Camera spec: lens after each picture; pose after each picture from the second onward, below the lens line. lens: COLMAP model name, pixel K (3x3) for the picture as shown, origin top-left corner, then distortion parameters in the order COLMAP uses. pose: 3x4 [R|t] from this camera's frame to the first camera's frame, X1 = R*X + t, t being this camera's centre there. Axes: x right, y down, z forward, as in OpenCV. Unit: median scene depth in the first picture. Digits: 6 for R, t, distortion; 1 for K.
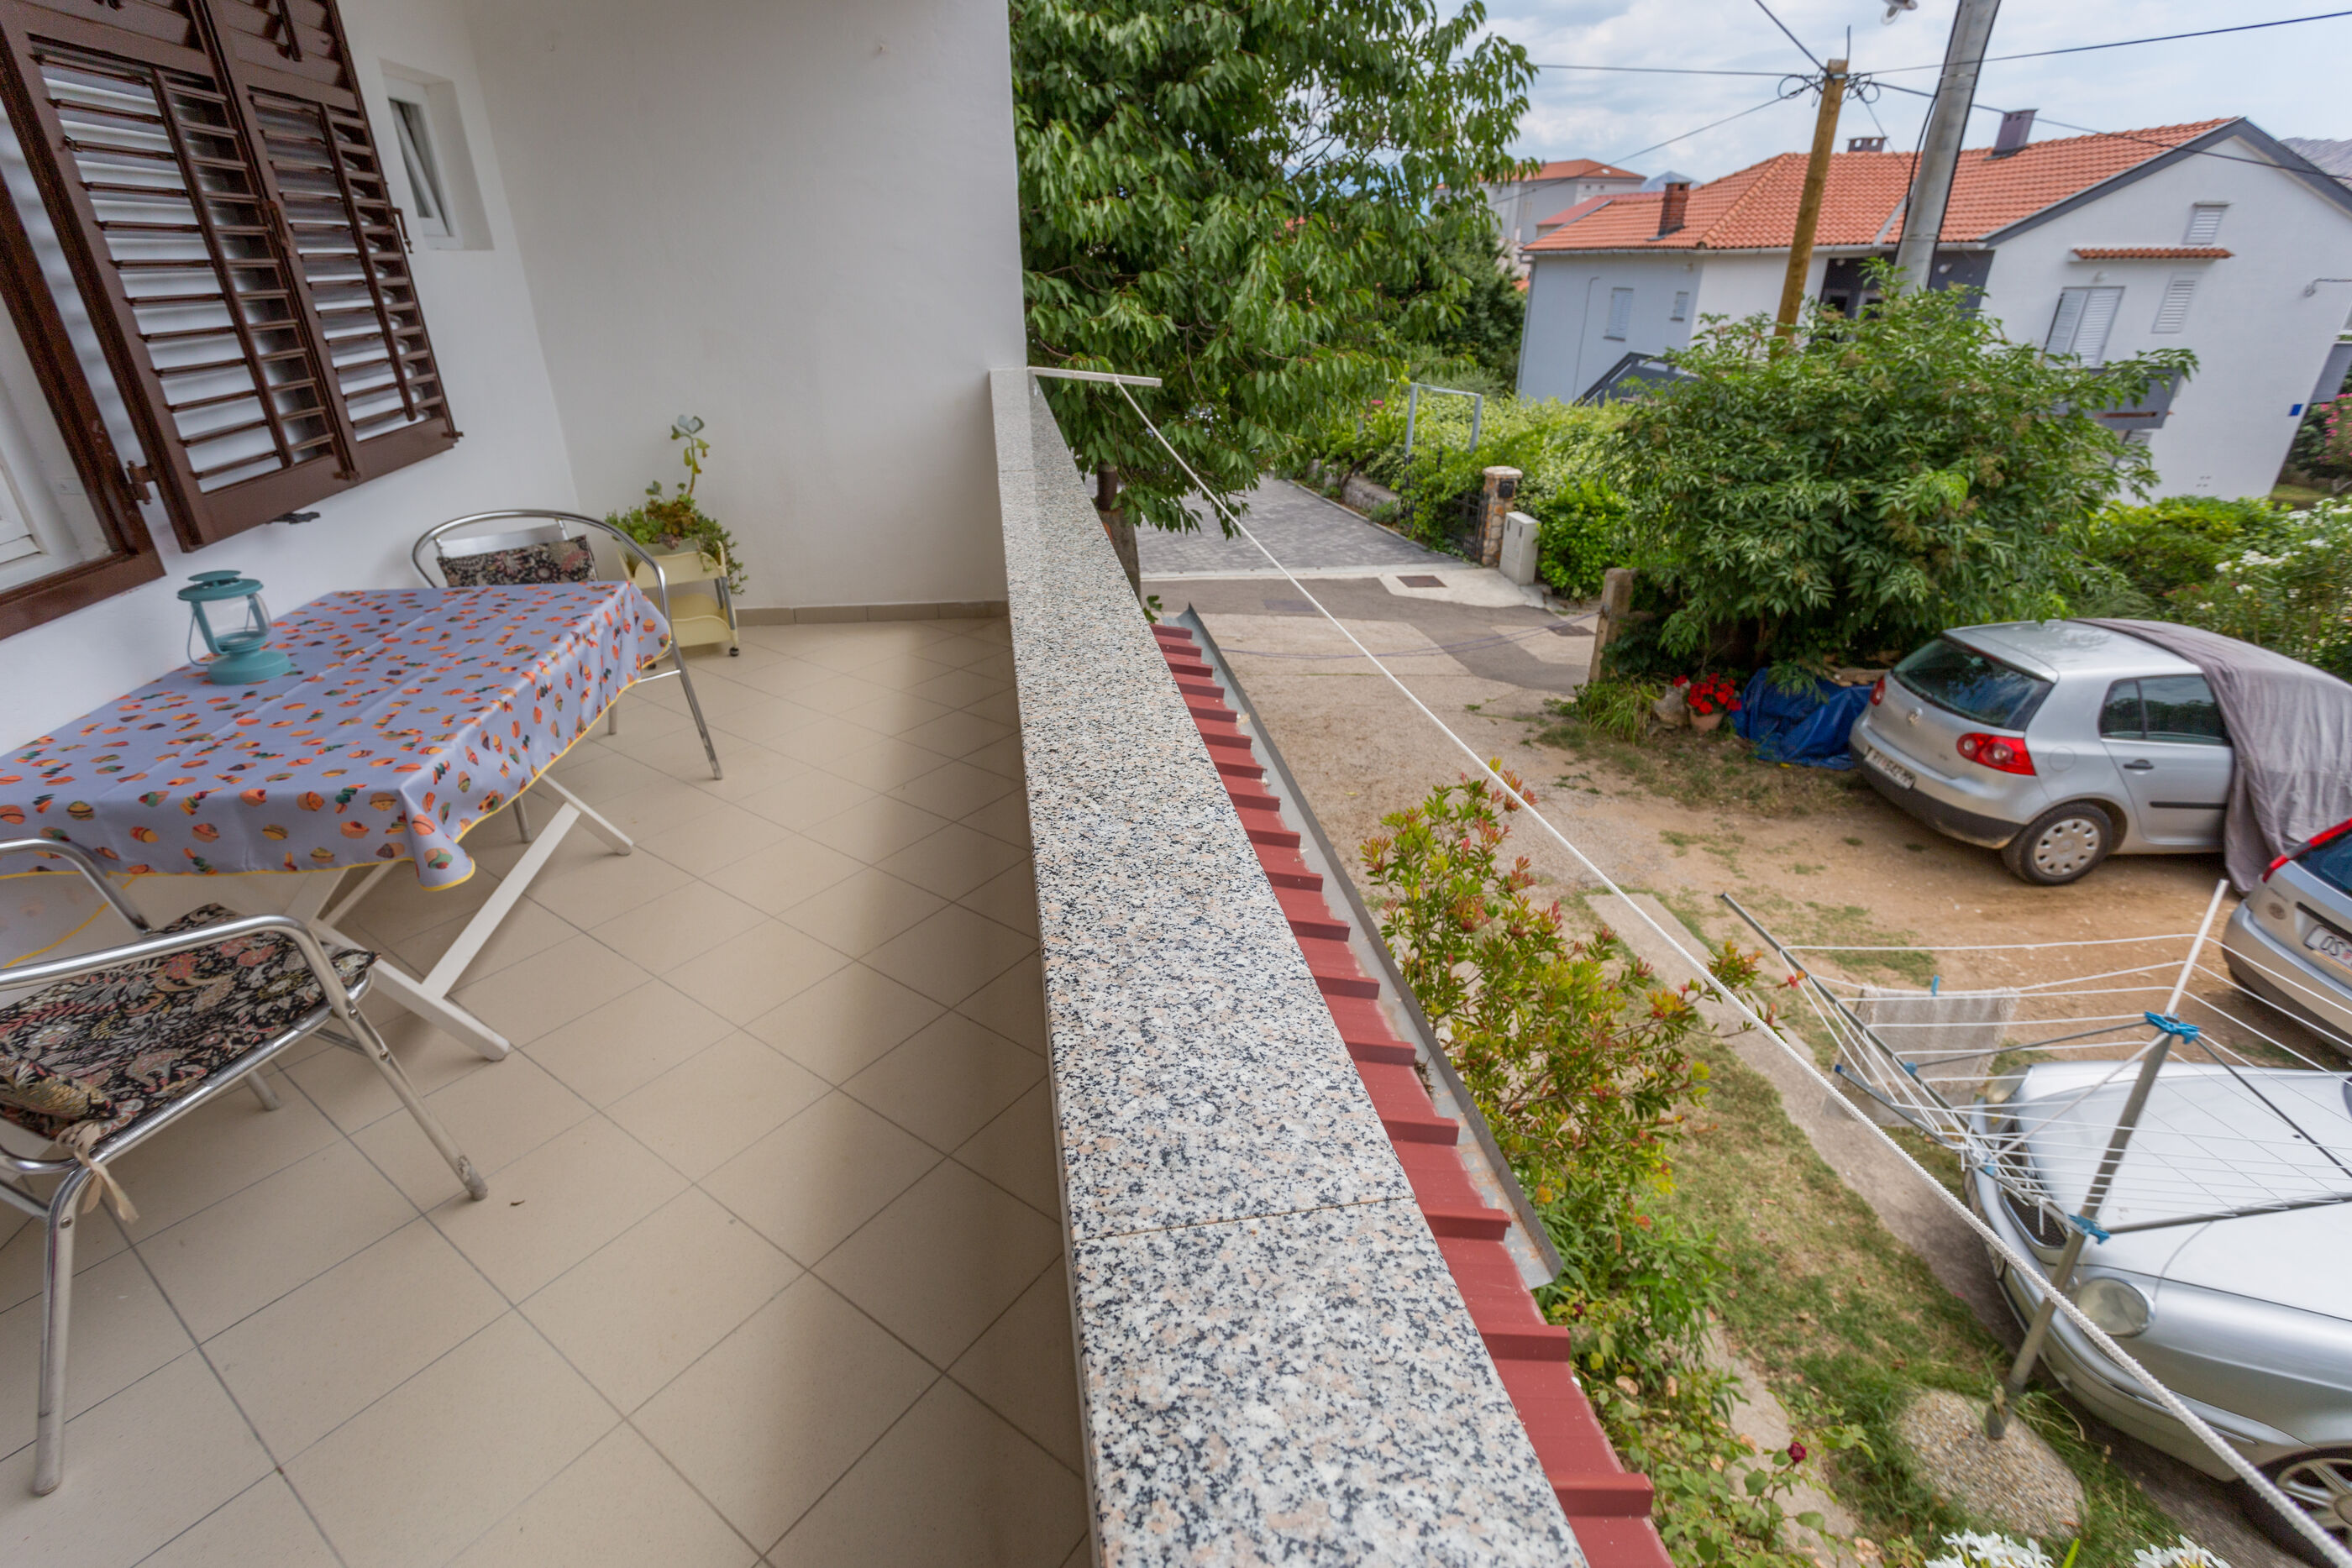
lens RADIAL K [[1101.2, 0, 1174.7], [0, 1101.2, 784.9], [0, 0, 1]] dist [-0.003515, 0.003227]
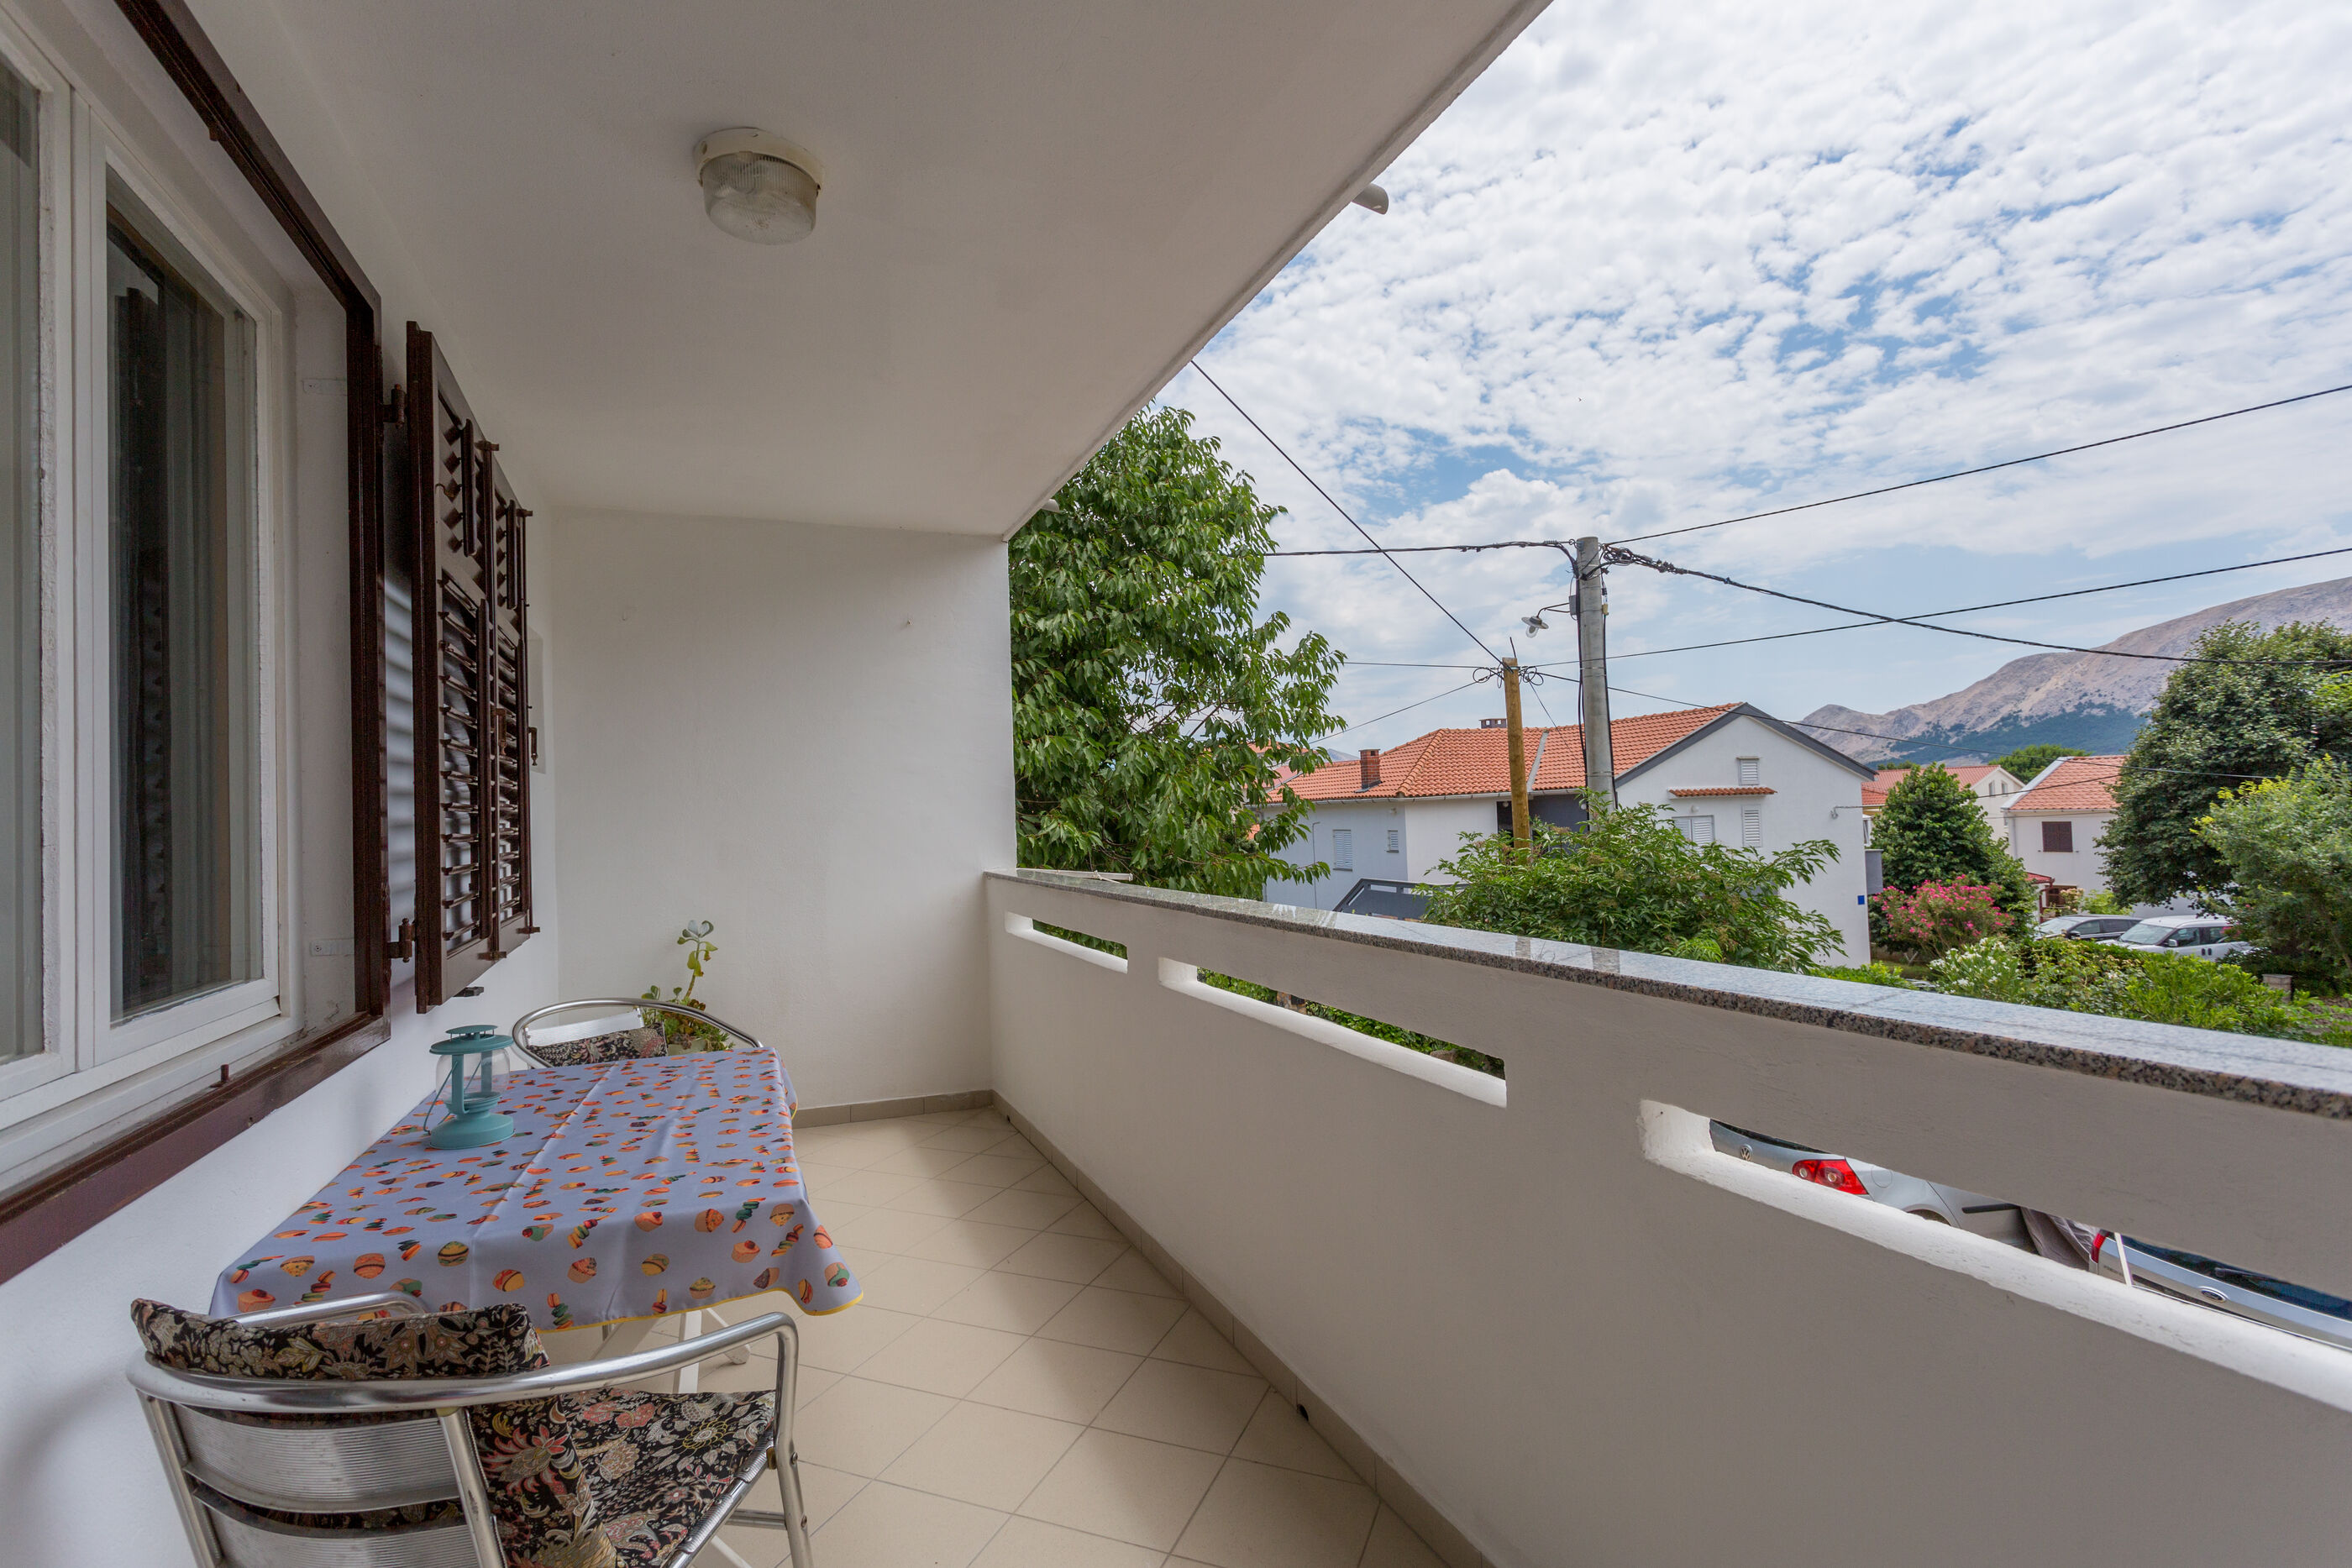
lens RADIAL K [[1101.2, 0, 1174.7], [0, 1101.2, 779.7], [0, 0, 1]] dist [-0.003515, 0.003227]
pose [[0.973255, -0.020314, 0.228829, -0.145521], [0.124484, 0.883801, -0.450997, 0.037039], [-0.193077, 0.467421, 0.862693, -0.013021]]
